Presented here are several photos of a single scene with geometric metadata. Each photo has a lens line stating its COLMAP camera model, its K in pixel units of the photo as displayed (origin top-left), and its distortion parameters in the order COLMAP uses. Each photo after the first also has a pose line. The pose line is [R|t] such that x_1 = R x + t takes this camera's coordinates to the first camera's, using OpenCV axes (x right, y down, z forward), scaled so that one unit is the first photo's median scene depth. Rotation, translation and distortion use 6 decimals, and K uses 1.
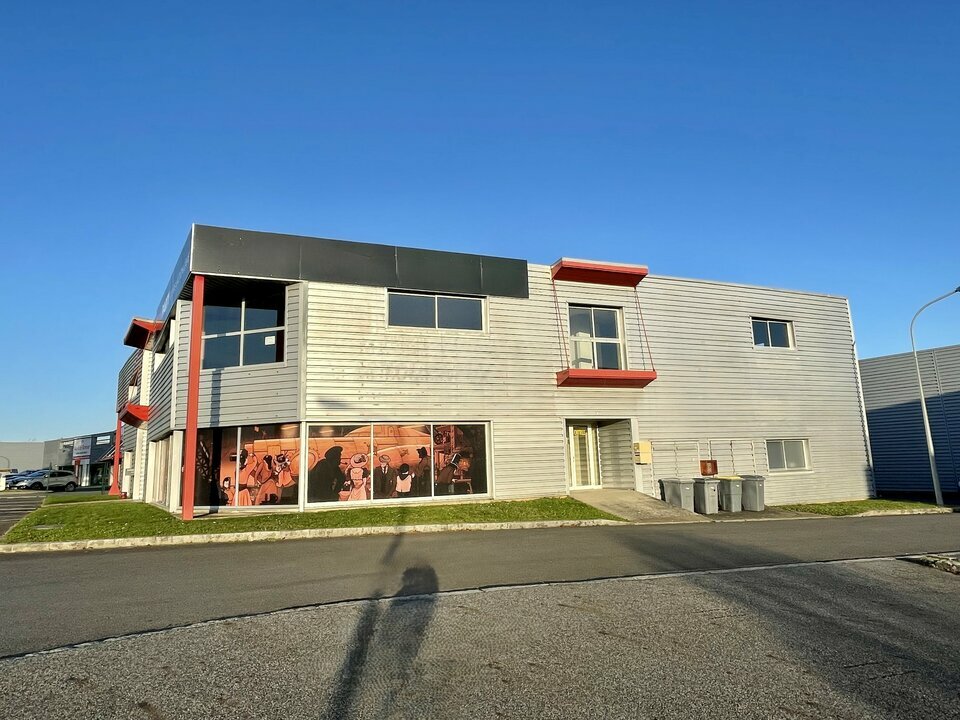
lens RADIAL K [[568.0, 0, 485.1], [0, 568.0, 366.8], [0, 0, 1]] dist [-0.002865, -0.000796]
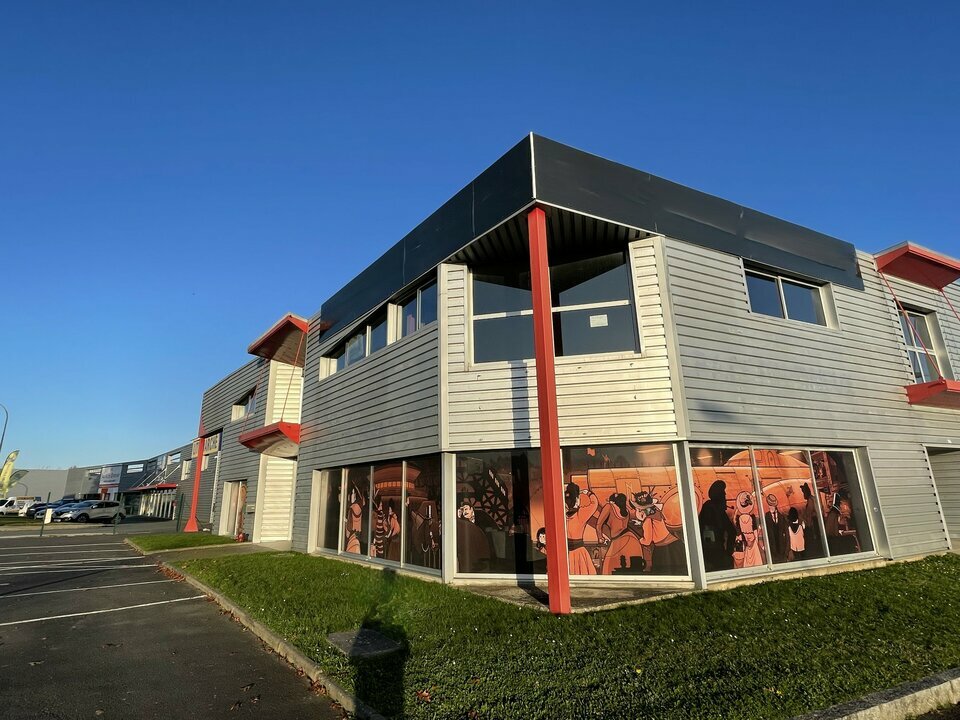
lens RADIAL K [[481.1, 0, 483.0], [0, 481.1, 363.4], [0, 0, 1]] dist [-0.002344, -0.000671]
pose [[0.997415, 0.029482, 0.065525, -0.538719], [-0.022914, 0.994842, -0.098811, 0.062907], [-0.068100, 0.097054, 0.992947, 0.428941]]
